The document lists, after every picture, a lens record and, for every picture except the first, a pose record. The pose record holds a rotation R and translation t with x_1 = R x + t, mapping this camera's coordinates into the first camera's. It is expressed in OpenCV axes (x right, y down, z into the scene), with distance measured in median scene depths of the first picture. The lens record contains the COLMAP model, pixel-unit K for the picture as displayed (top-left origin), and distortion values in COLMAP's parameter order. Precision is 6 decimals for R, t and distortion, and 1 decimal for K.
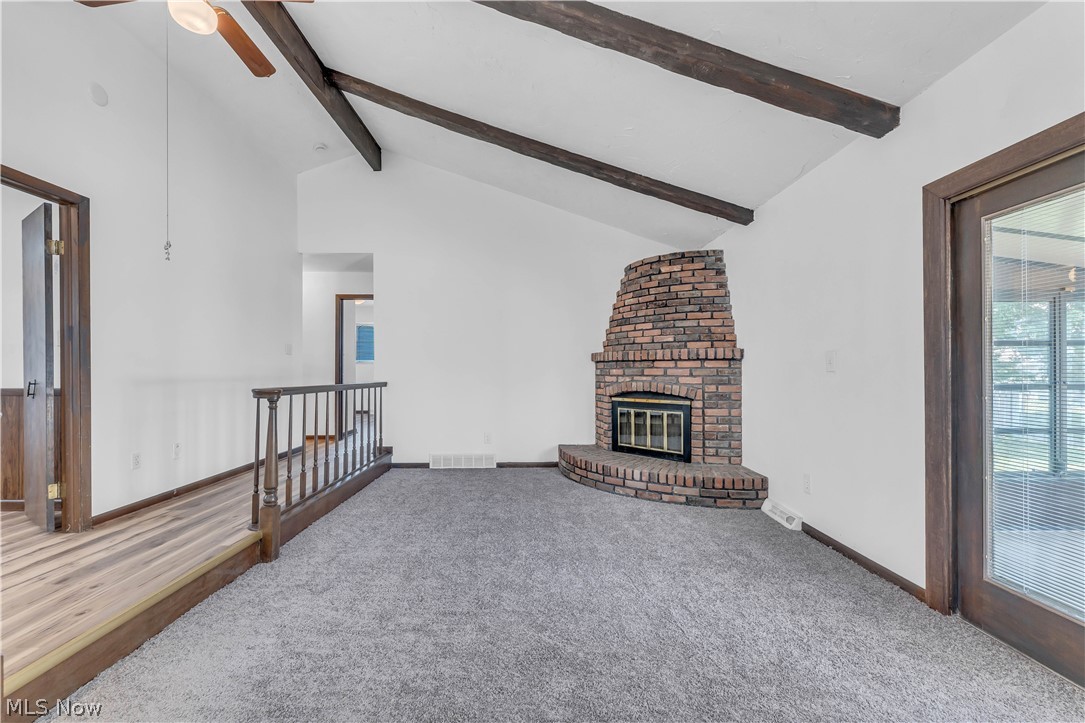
lens RADIAL K [[452.0, 0, 541.3], [0, 452.0, 363.0], [0, 0, 1]] dist [-0.003676, -0.000038]
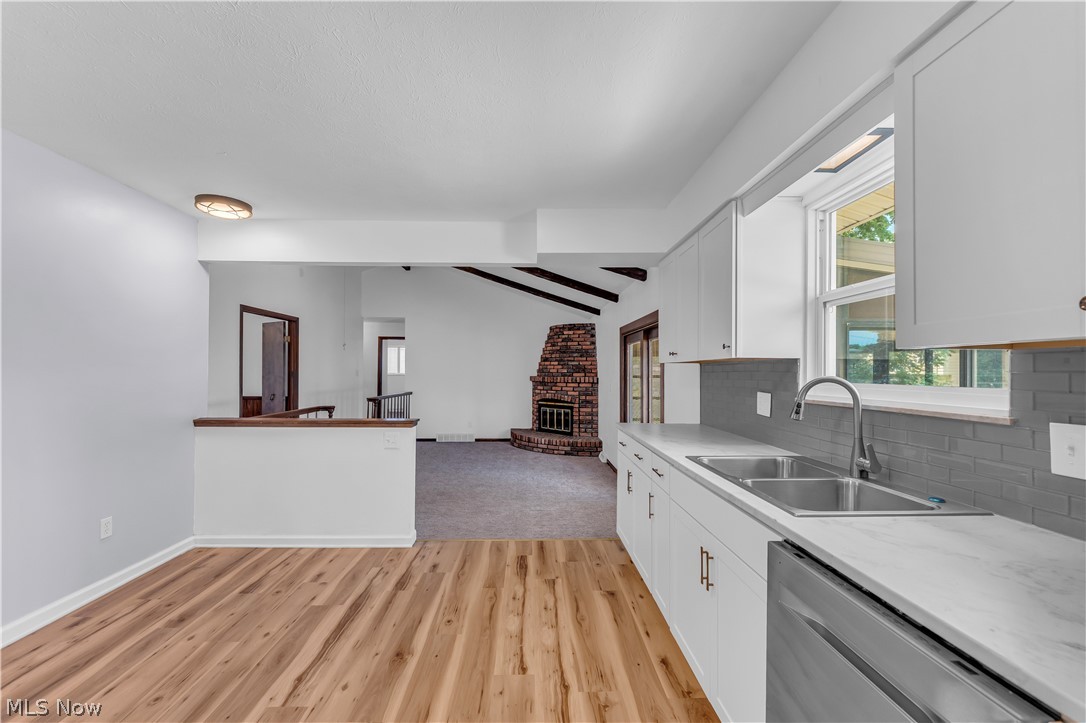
lens RADIAL K [[452.4, 0, 543.6], [0, 452.4, 367.6], [0, 0, 1]] dist [-0.003676, -0.000038]
pose [[0.999920, 0.007654, 0.010077, 0.175493], [-0.007713, 0.999953, 0.005855, -0.078617], [-0.010031, -0.005933, 0.999932, -0.892796]]
